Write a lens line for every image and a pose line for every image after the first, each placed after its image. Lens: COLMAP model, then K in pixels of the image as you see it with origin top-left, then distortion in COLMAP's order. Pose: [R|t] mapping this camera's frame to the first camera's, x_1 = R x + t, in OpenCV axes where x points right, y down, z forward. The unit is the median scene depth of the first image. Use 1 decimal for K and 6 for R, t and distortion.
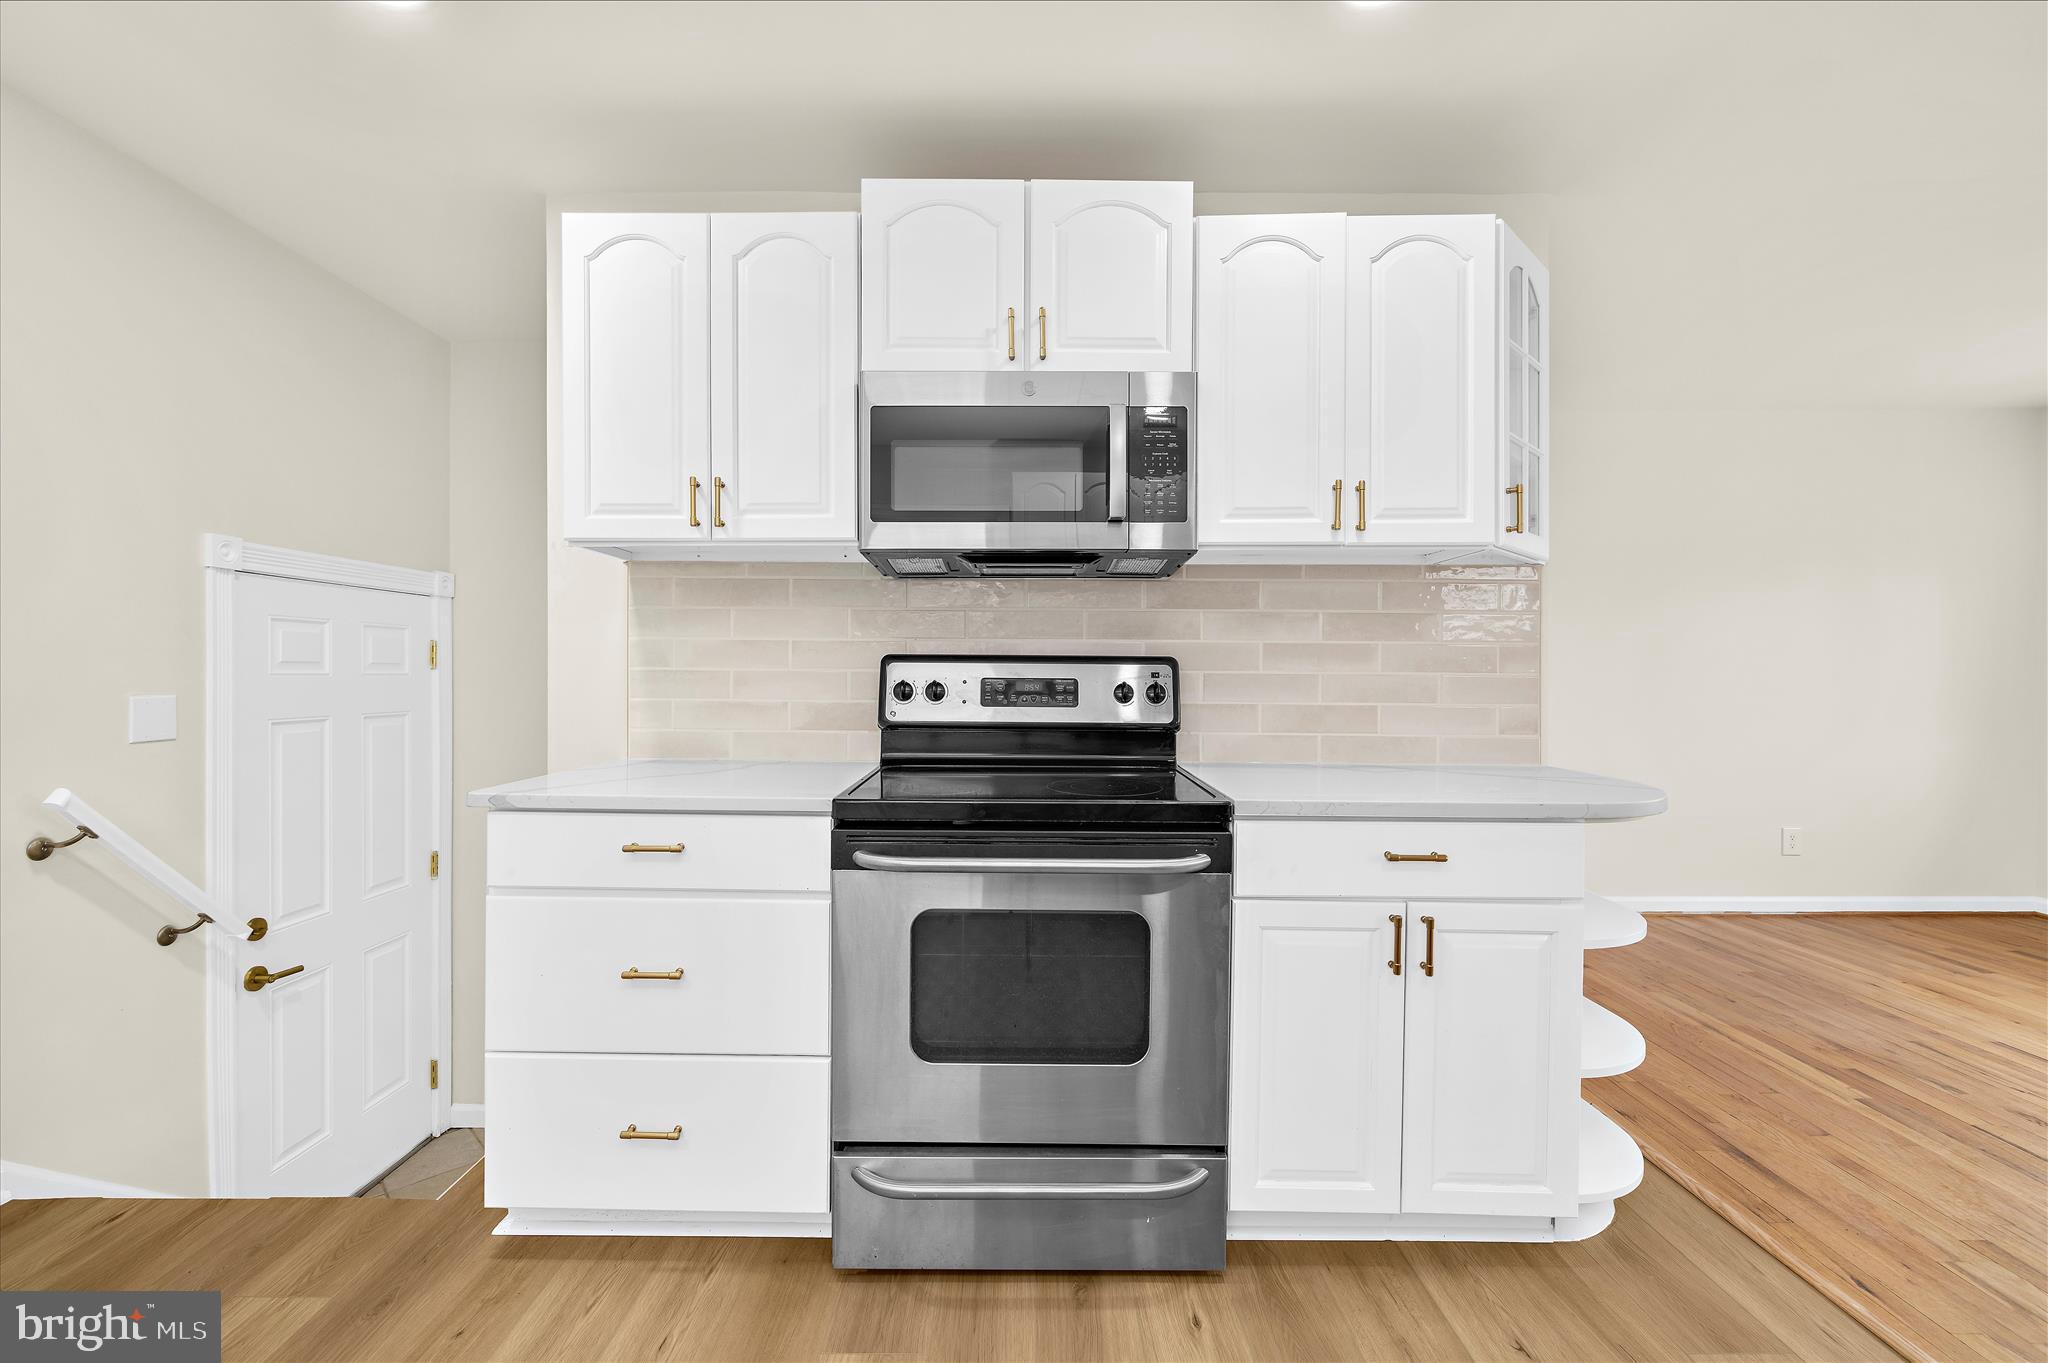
lens RADIAL K [[874.4, 0, 1022.1], [0, 874.4, 673.2], [0, 0, 1]] dist [0.002511, -0.000135]
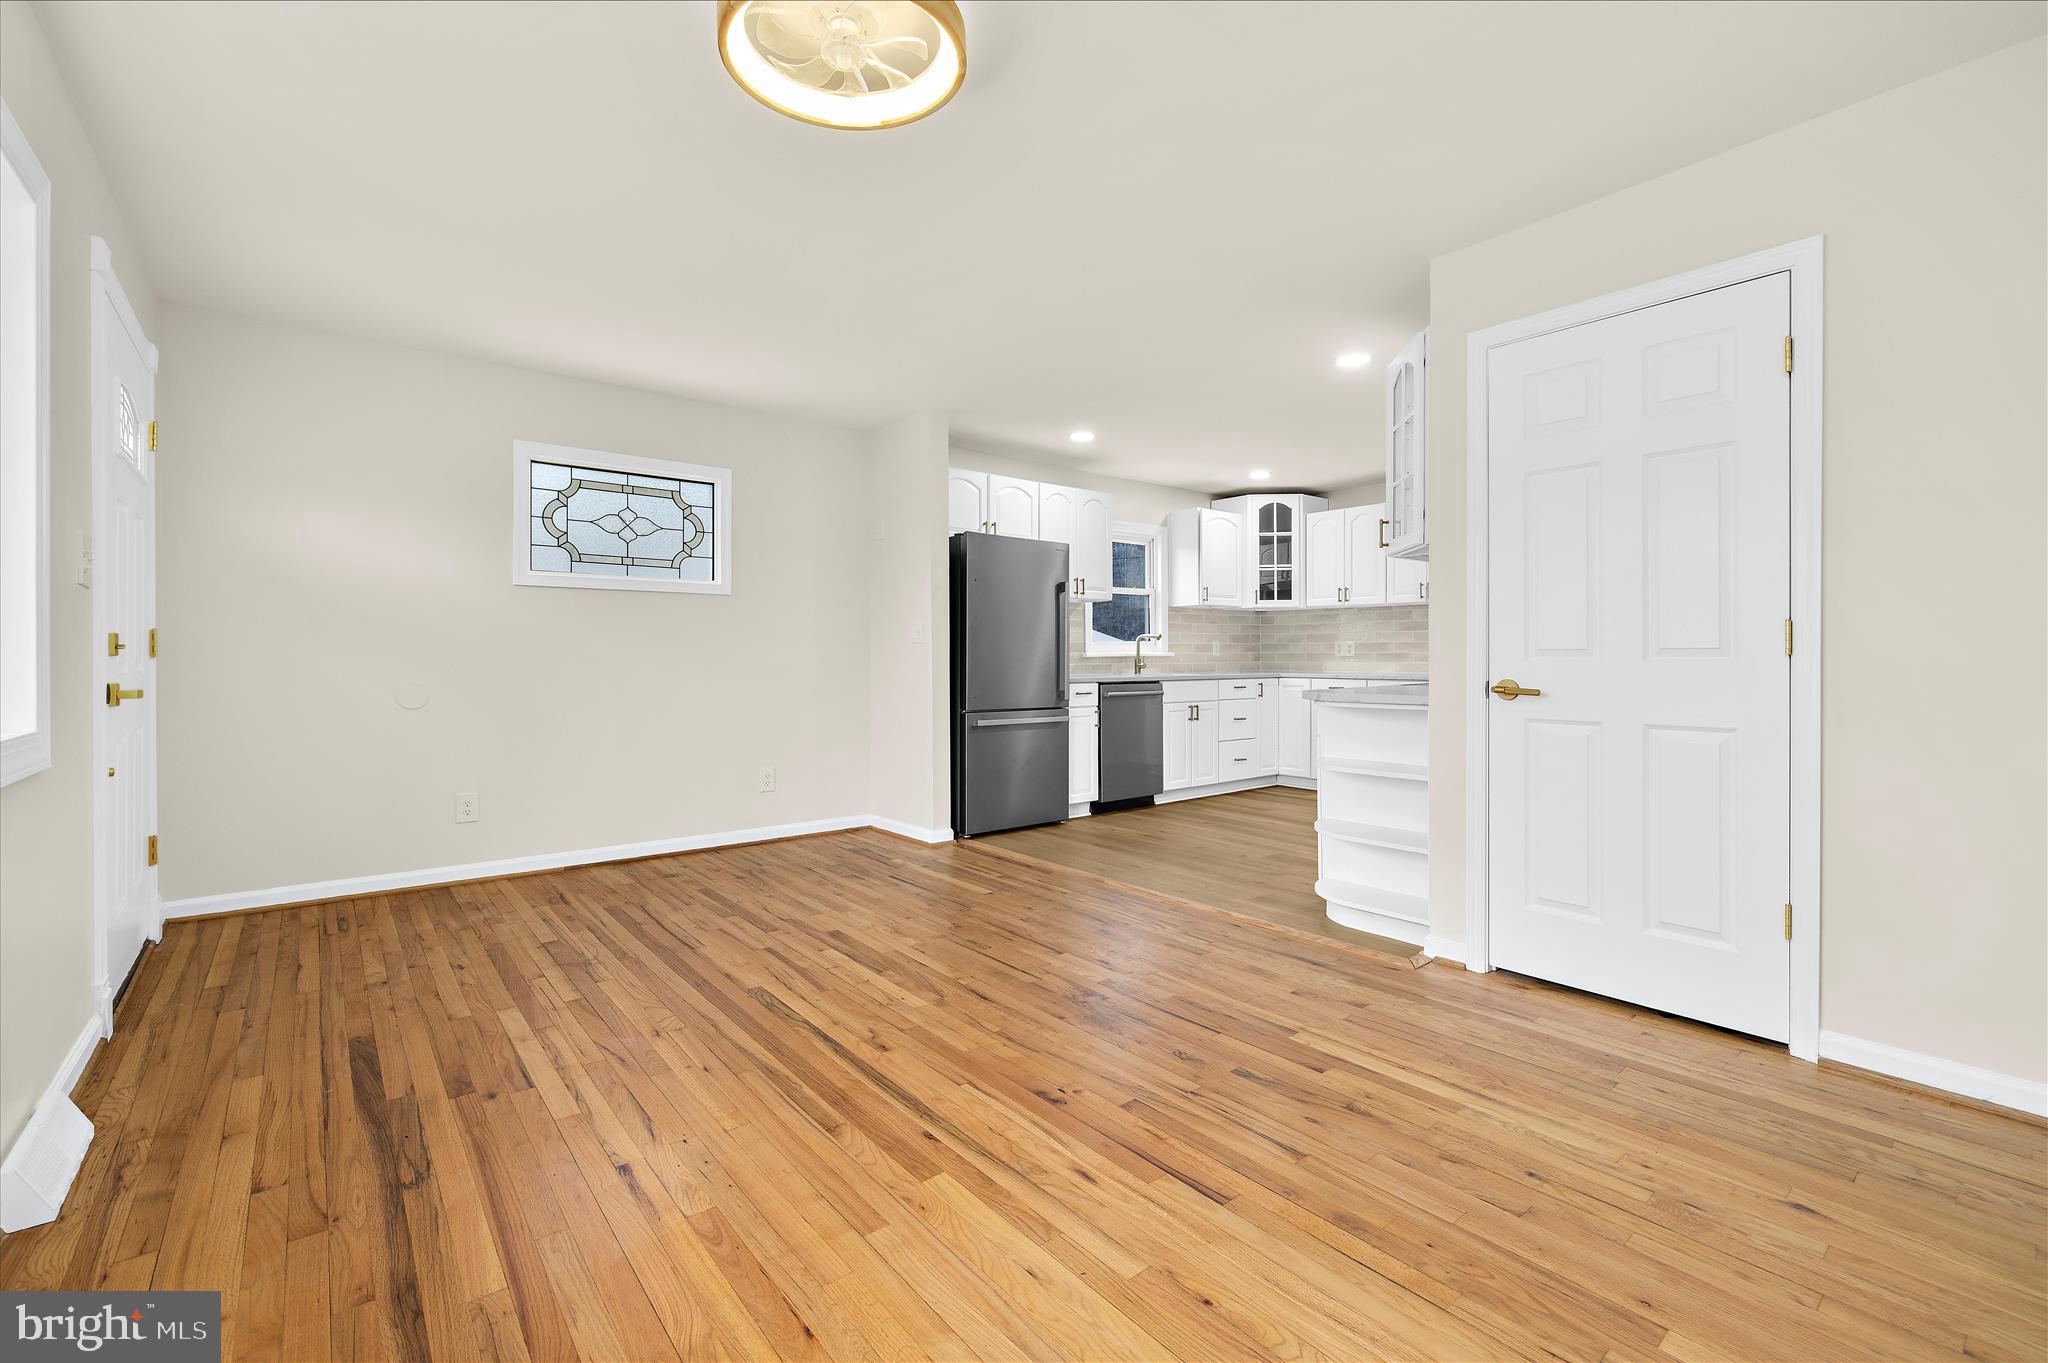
lens RADIAL K [[881.7, 0, 1031.6], [0, 881.7, 652.9], [0, 0, 1]] dist [0.002274, -0.000262]
pose [[-0.772669, -0.004425, -0.634793, 1.893897], [-0.001097, 0.999984, -0.005635, 0.048904], [0.634808, -0.003658, -0.772661, 1.639344]]
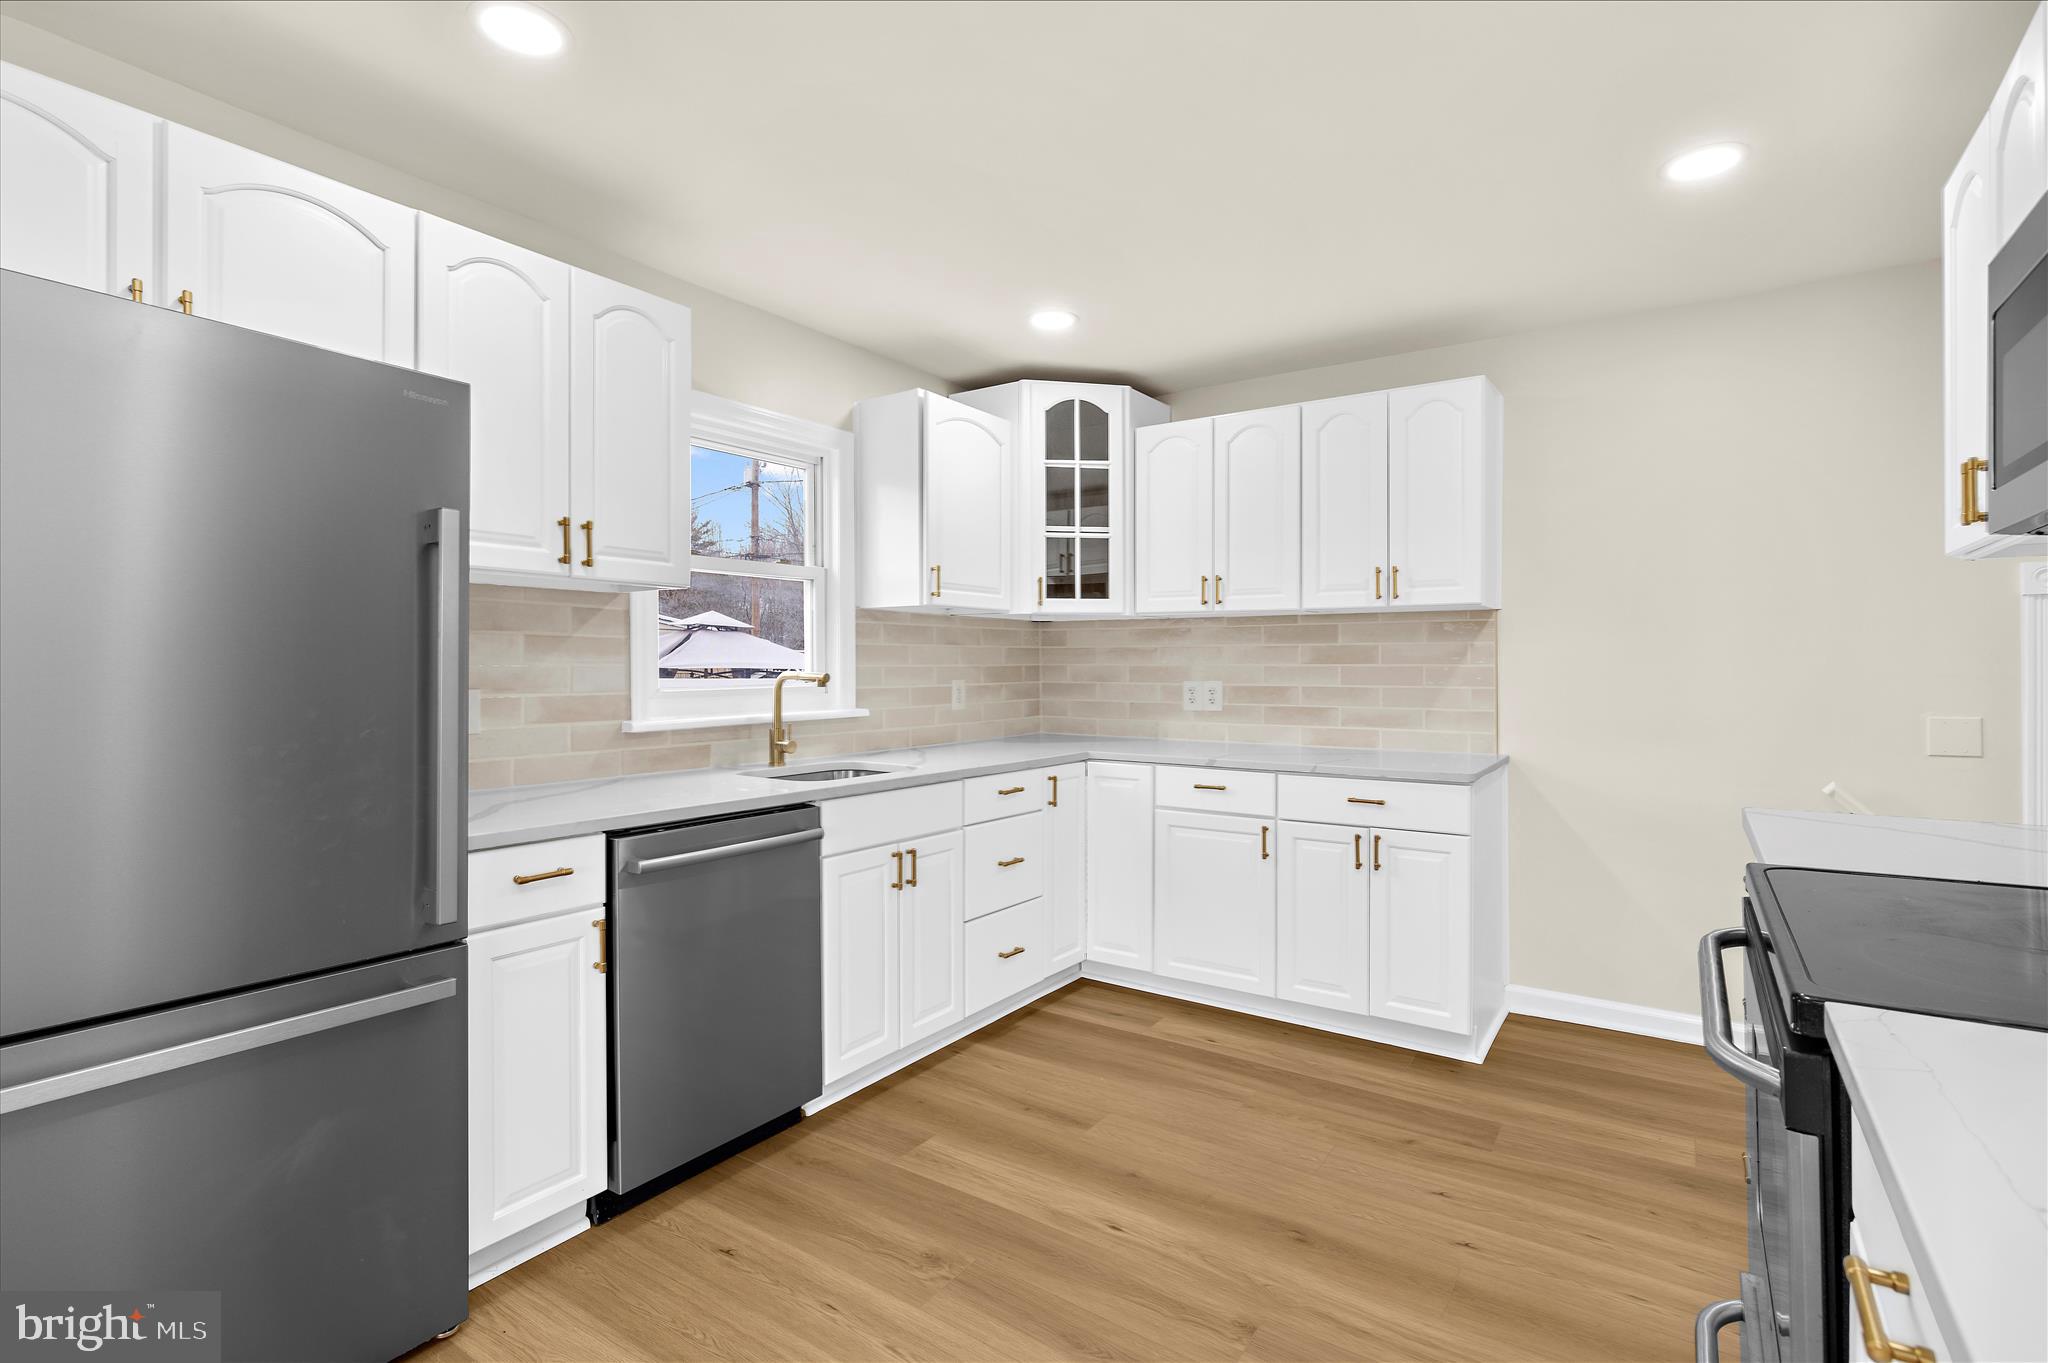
lens RADIAL K [[935.5, 0, 1018.6], [0, 935.5, 690.0], [0, 0, 1]] dist [-0.001056, -0.000356]
pose [[-0.576333, 0.017532, -0.817027, 0.667139], [-0.001106, 0.999752, 0.022233, -0.032792], [0.817214, 0.013717, -0.576171, 0.656944]]
